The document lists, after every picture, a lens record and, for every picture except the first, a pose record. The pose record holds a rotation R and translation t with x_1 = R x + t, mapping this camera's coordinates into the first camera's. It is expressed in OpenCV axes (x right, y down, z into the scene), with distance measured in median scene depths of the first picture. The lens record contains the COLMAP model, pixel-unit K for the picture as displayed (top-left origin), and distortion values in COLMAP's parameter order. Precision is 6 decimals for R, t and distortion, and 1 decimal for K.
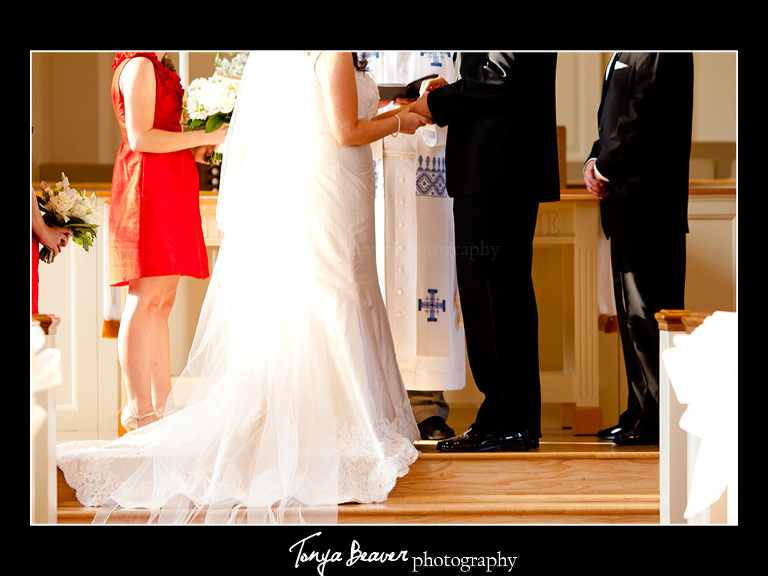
lens RADIAL K [[2471.0, 0, 389.0], [0, 2471.0, 290.6], [0, 0, 1]] dist [0.661095, 0.000000]
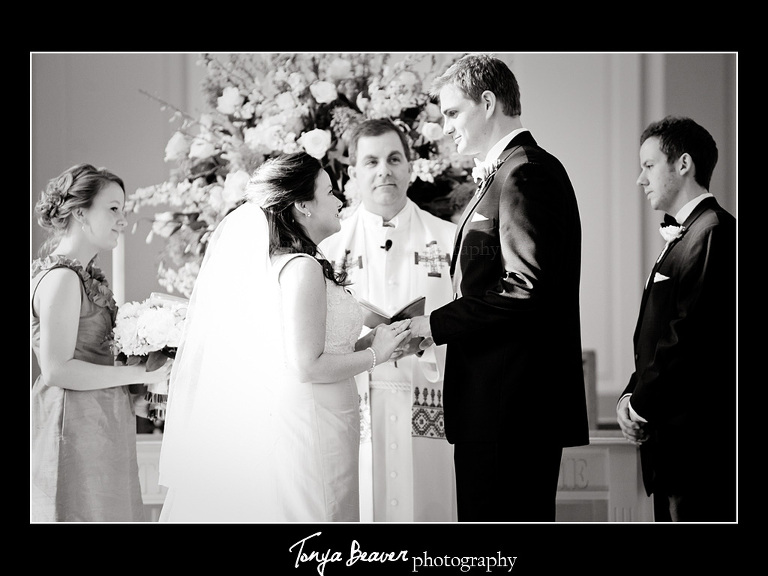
lens RADIAL K [[4405.0, 0, 391.1], [0, 4405.0, 319.7], [0, 0, 1]] dist [4.422600, 0.000000]
pose [[0.999800, -0.012005, -0.015997, 0.027583], [0.011224, 0.998783, -0.048027, -0.008014], [0.016554, 0.047838, 0.998718, -0.423991]]
